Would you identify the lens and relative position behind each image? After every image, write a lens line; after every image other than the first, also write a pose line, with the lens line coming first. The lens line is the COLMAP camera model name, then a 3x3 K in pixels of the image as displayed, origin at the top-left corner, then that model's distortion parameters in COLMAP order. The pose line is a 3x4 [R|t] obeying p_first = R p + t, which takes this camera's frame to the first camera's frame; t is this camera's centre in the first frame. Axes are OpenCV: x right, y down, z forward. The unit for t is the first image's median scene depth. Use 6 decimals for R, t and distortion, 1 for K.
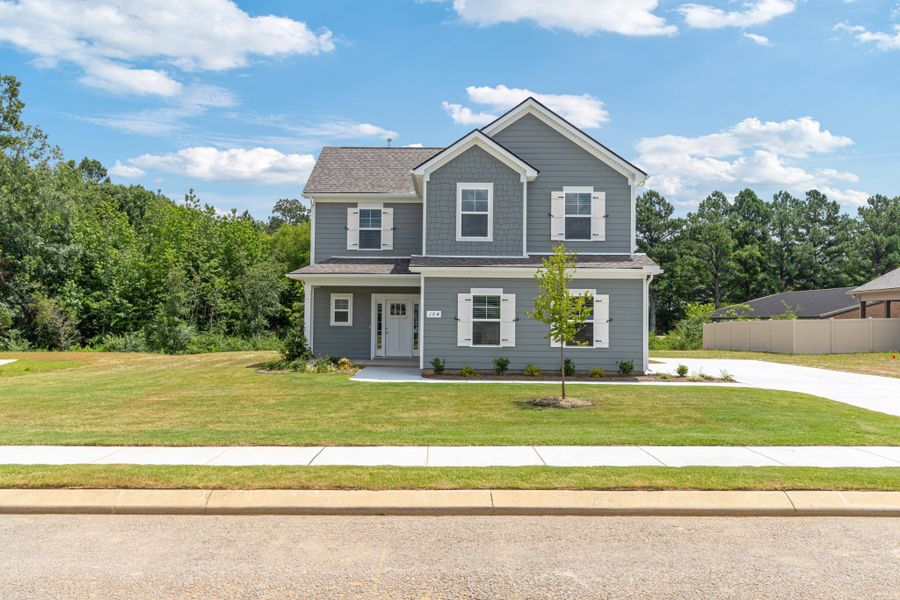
lens RADIAL K [[690.3, 0, 447.0], [0, 690.3, 312.0], [0, 0, 1]] dist [-0.000136, -0.001814]
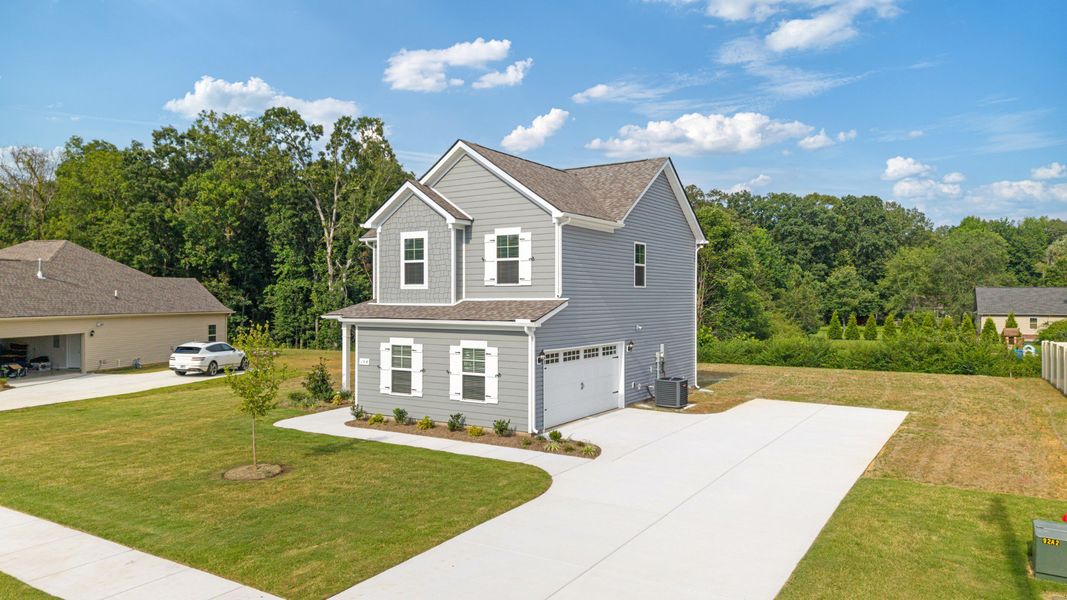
lens RADIAL K [[710.0, 0, 540.9], [0, 710.0, 297.2], [0, 0, 1]] dist [0.064375, -0.062918]
pose [[0.848758, -0.008405, -0.528715, 0.742018], [0.012891, 0.999905, 0.004799, -0.091095], [0.528625, -0.010889, 0.848786, 0.198991]]
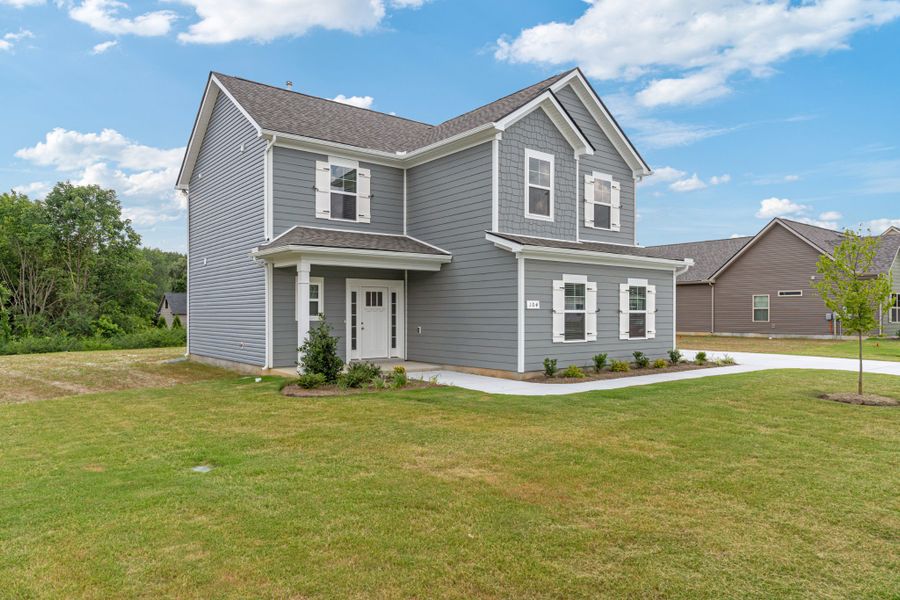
lens RADIAL K [[595.5, 0, 452.7], [0, 595.5, 323.7], [0, 0, 1]] dist [-0.004575, 0.001233]
pose [[0.781644, -0.018610, 0.623448, -0.499216], [-0.001281, 0.999505, 0.031442, 0.003515], [-0.623724, -0.025375, 0.781233, 0.474349]]
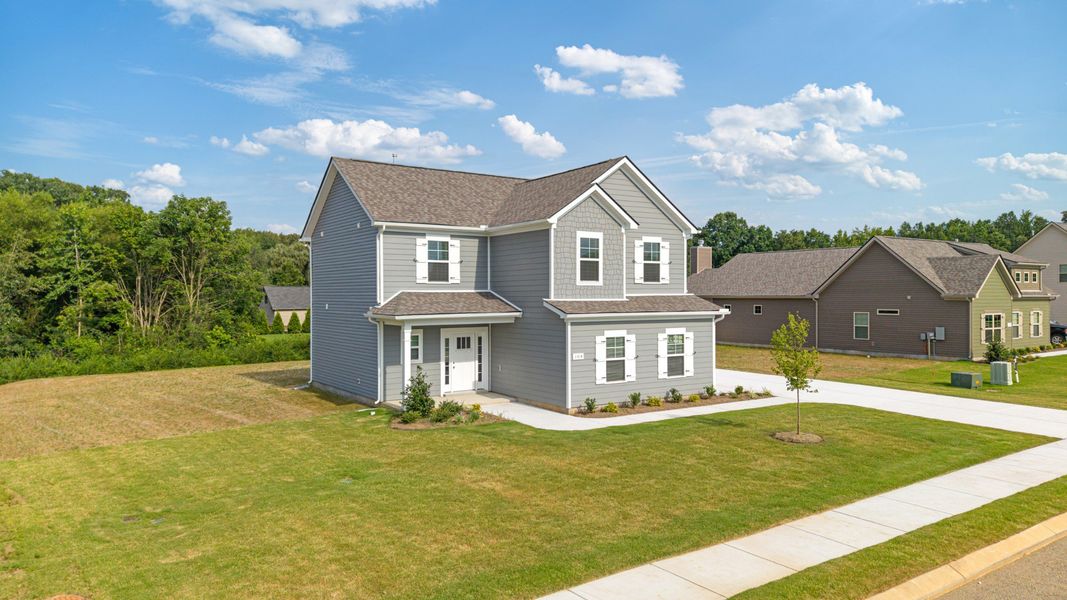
lens RADIAL K [[710.0, 0, 540.9], [0, 710.0, 297.2], [0, 0, 1]] dist [0.064375, -0.062918]
pose [[0.823342, -0.013196, 0.567393, -0.649170], [0.002425, 0.999802, 0.019733, -0.104035], [-0.567541, -0.014871, 0.823211, 0.114970]]
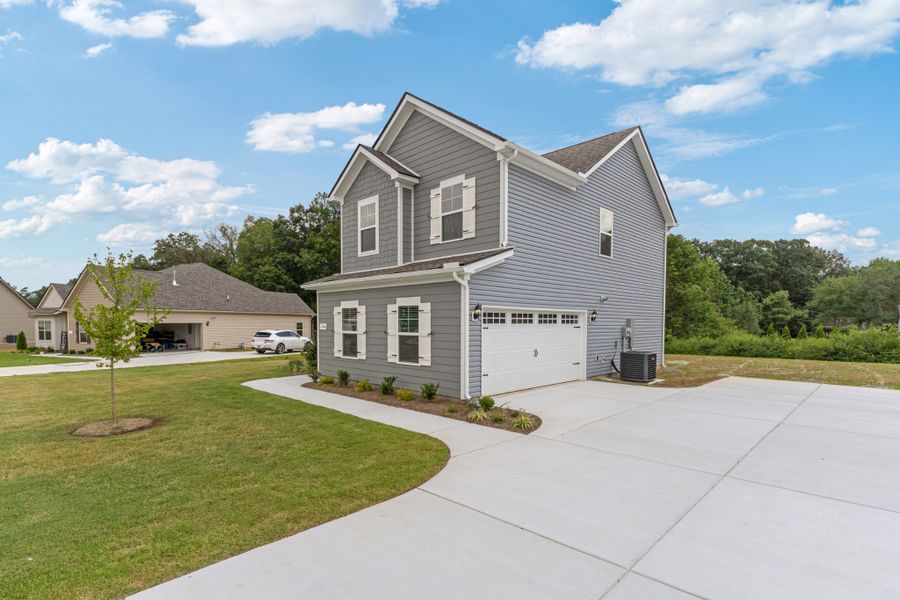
lens RADIAL K [[446.7, 0, 450.3], [0, 446.7, 344.2], [0, 0, 1]] dist [-0.009209, -0.000103]
pose [[0.715700, 0.025423, -0.697945, 0.584697], [0.013246, 0.998663, 0.049959, -0.001513], [0.698282, -0.045001, 0.714407, 0.590127]]
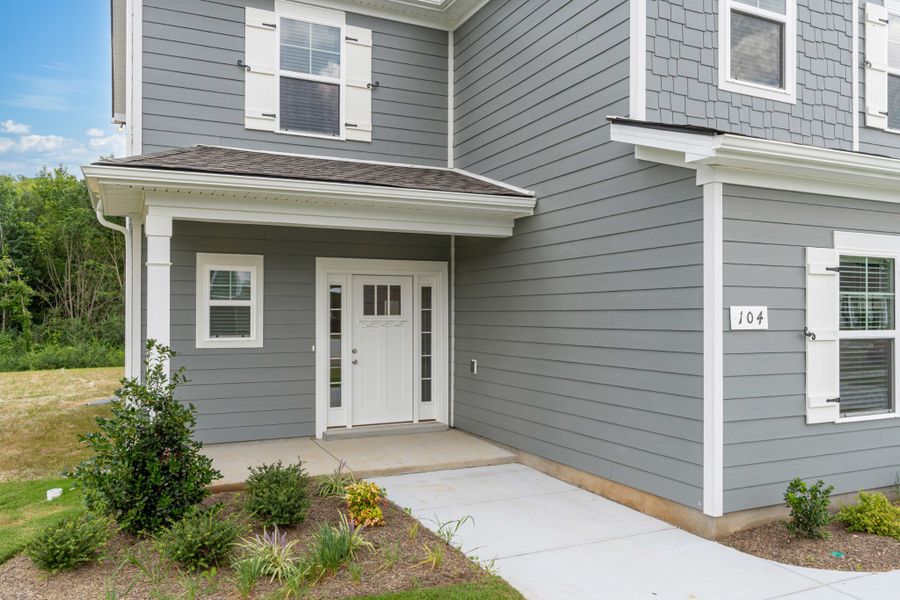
lens RADIAL K [[690.3, 0, 447.0], [0, 690.3, 312.0], [0, 0, 1]] dist [-0.000136, -0.001814]
pose [[0.902751, -0.006004, 0.430122, -0.236061], [0.000478, 0.999916, 0.012954, -0.002583], [-0.430164, -0.011489, 0.902678, 0.746086]]
